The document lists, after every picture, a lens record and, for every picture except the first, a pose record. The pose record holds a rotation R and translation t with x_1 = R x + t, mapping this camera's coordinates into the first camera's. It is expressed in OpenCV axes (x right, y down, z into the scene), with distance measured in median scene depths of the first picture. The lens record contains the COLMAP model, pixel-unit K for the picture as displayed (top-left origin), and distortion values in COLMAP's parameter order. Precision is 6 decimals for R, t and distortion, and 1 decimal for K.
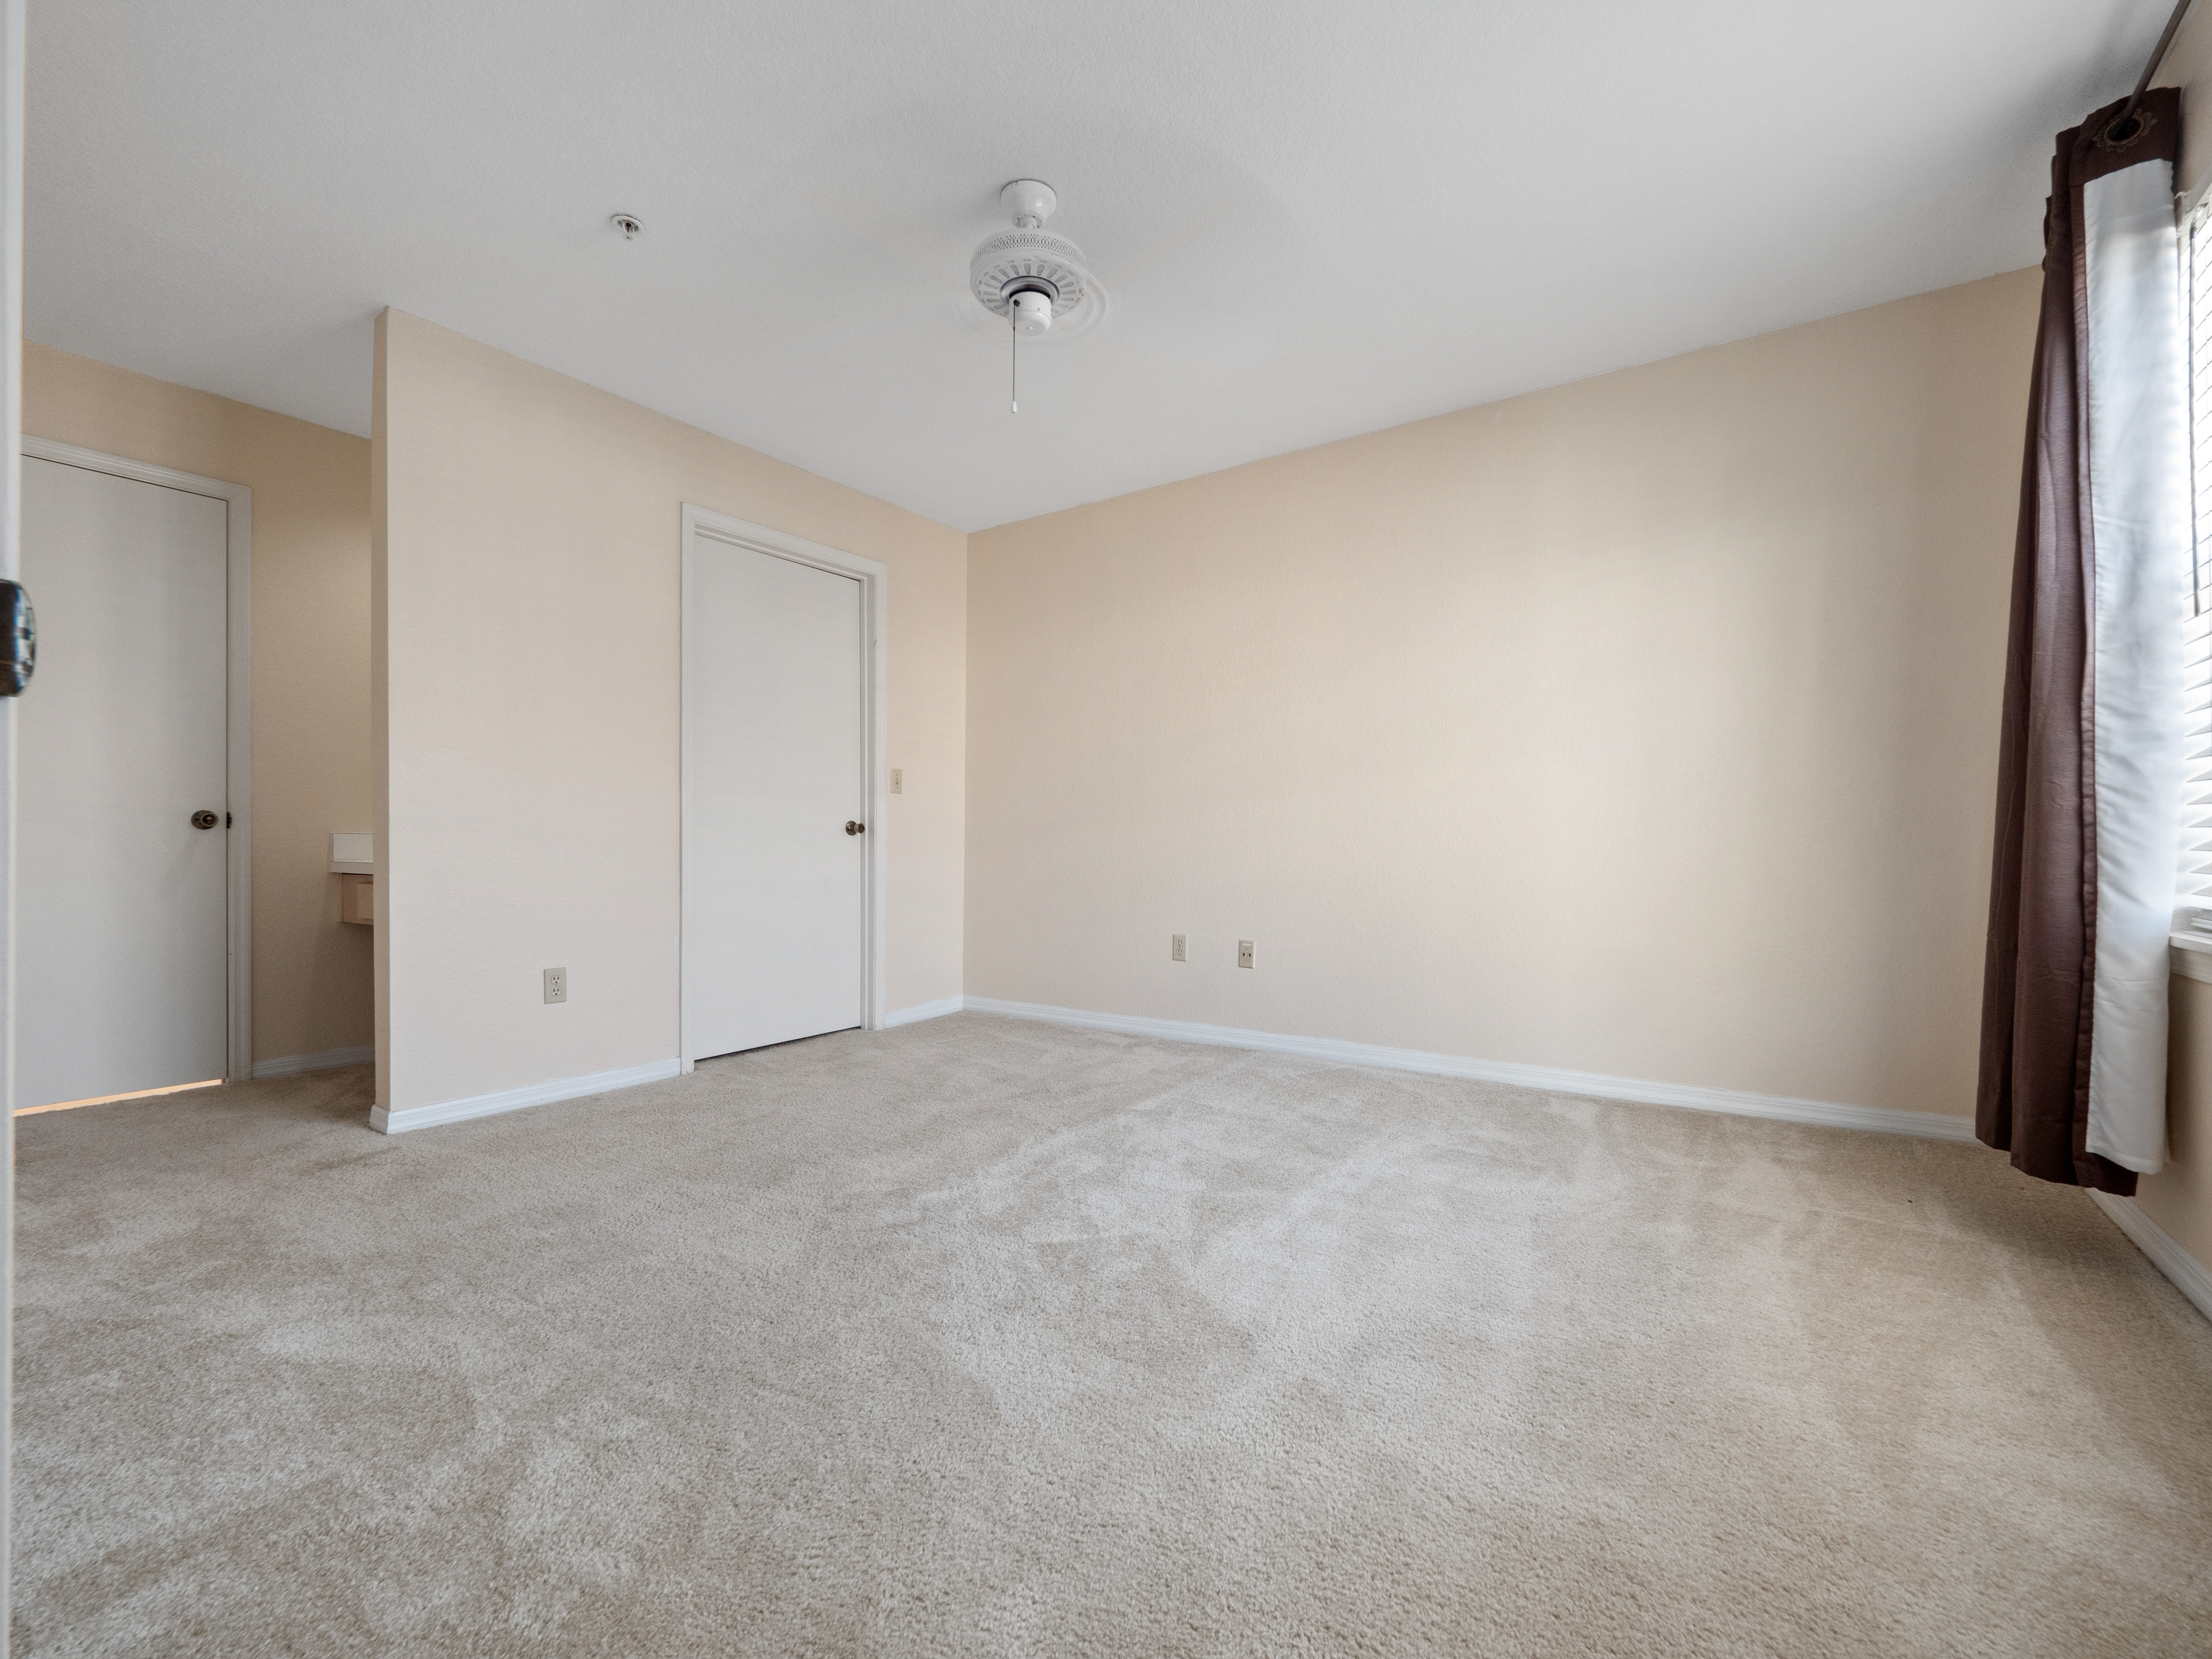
lens RADIAL K [[998.5, 0, 1105.4], [0, 998.5, 839.6], [0, 0, 1]] dist [-0.044799, 0.016507]
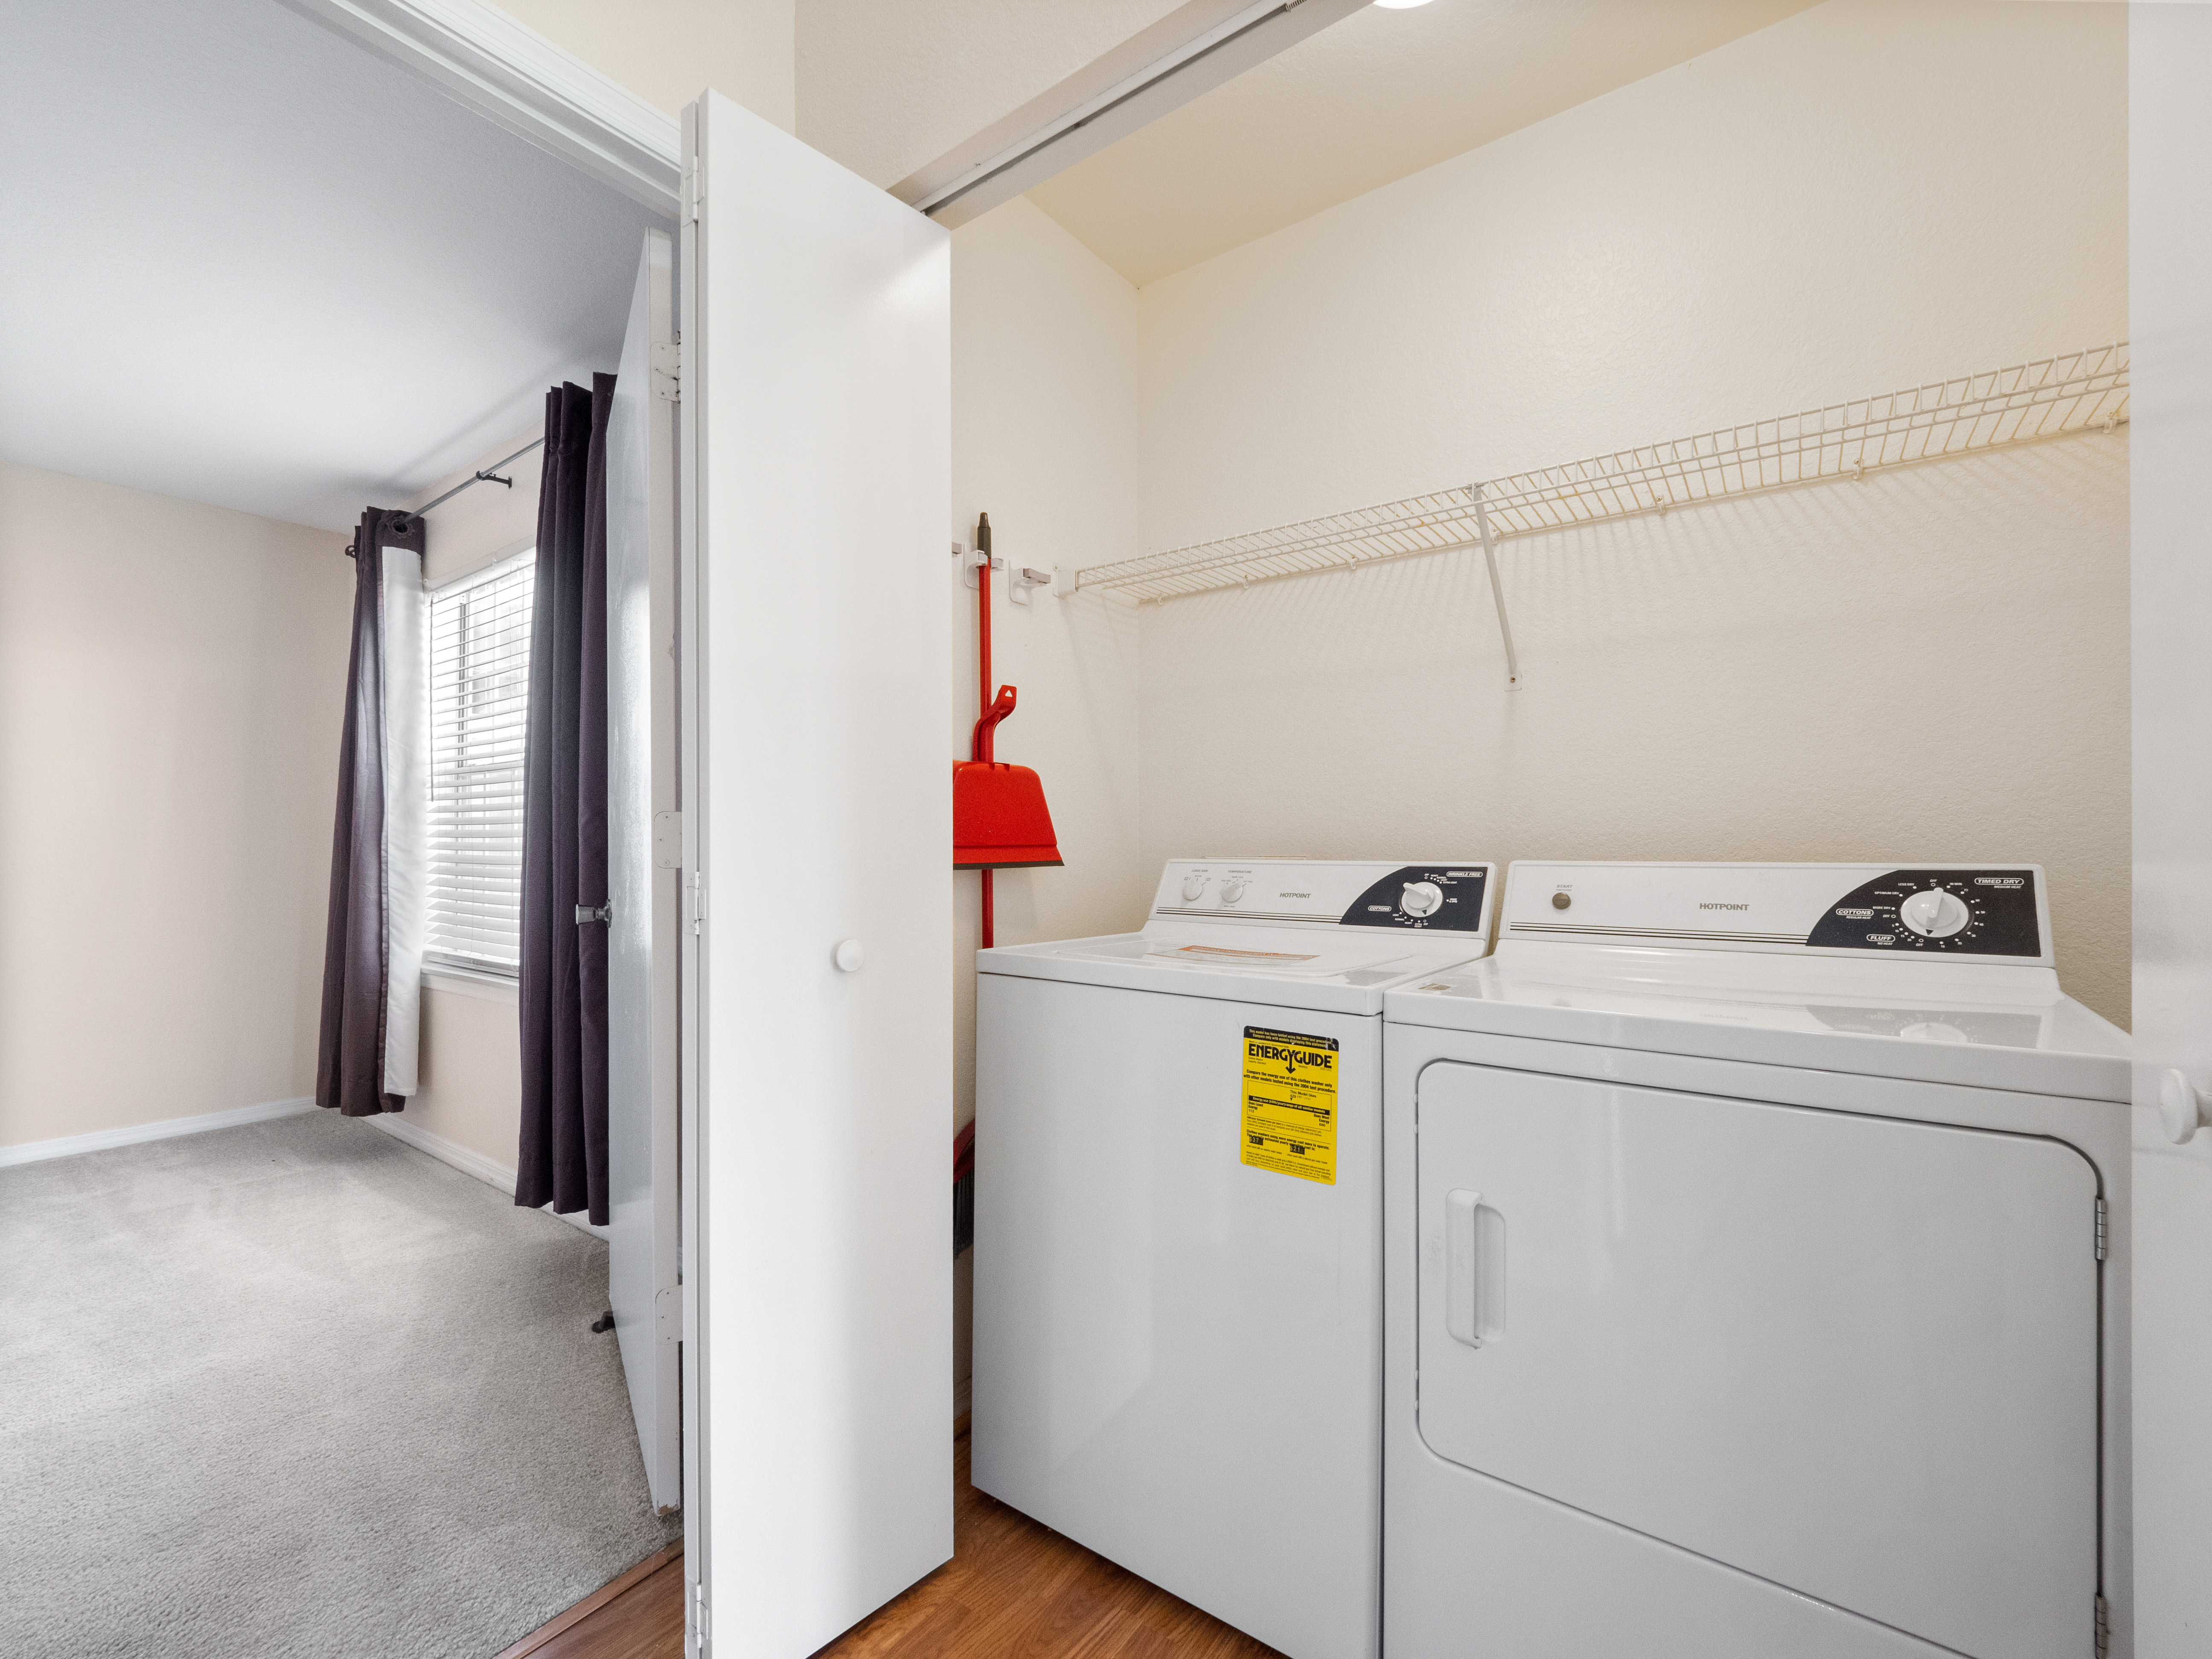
lens RADIAL K [[938.4, 0, 1082.7], [0, 938.4, 825.2], [0, 0, 1]] dist [0.011817, -0.010252]
pose [[0.056803, 0.014334, 0.998282, -0.649199], [0.003886, 0.999886, -0.014578, -0.139590], [-0.998378, 0.004707, 0.056741, -0.386814]]
